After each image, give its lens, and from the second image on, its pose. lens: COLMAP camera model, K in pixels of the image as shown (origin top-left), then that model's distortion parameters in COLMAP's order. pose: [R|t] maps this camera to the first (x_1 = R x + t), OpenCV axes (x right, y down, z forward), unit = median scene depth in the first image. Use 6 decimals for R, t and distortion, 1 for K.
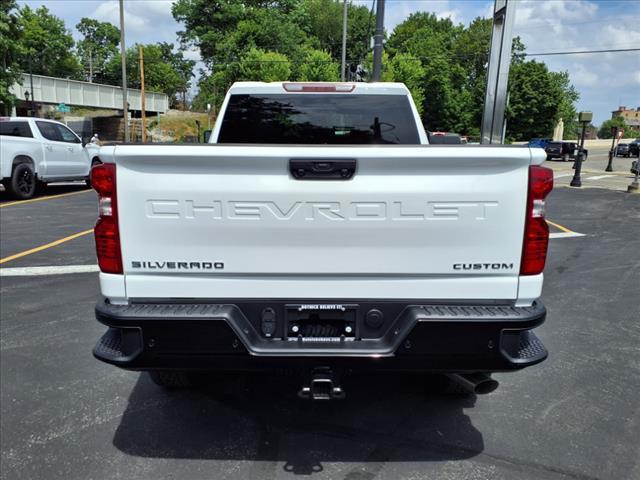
lens RADIAL K [[518.4, 0, 316.5], [0, 518.4, 255.0], [0, 0, 1]] dist [0.010784, -0.002123]
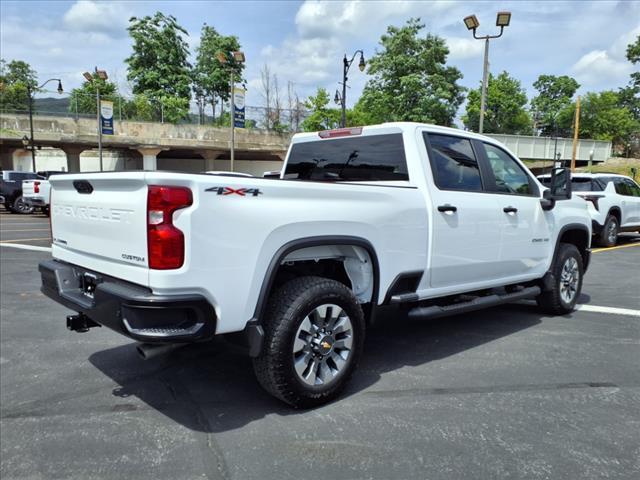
lens RADIAL K [[518.4, 0, 316.5], [0, 518.4, 255.0], [0, 0, 1]] dist [0.010784, -0.002123]
pose [[0.679194, 0.091924, -0.728180, 0.051263], [-0.160728, 0.986673, -0.025360, -0.000932], [0.716144, 0.134263, 0.684917, 0.012480]]
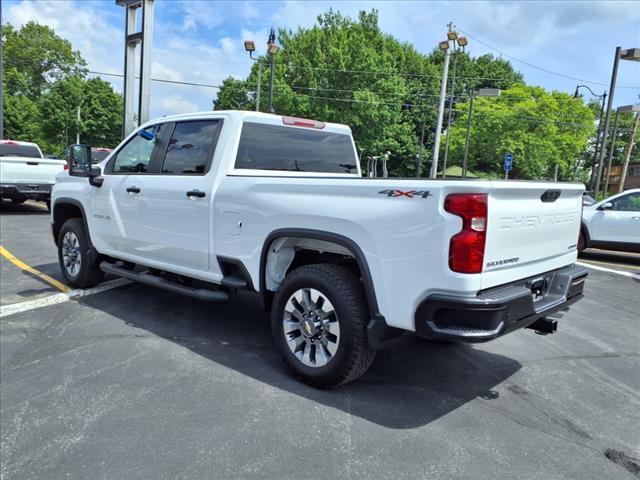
lens RADIAL K [[522.7, 0, 318.5], [0, 522.7, 255.2], [0, 0, 1]] dist [0.009850, -0.014789]
pose [[0.689016, -0.091222, 0.718982, -0.052240], [0.111836, 0.993547, 0.018883, -0.002665], [-0.716065, 0.067397, 0.694772, 0.010486]]
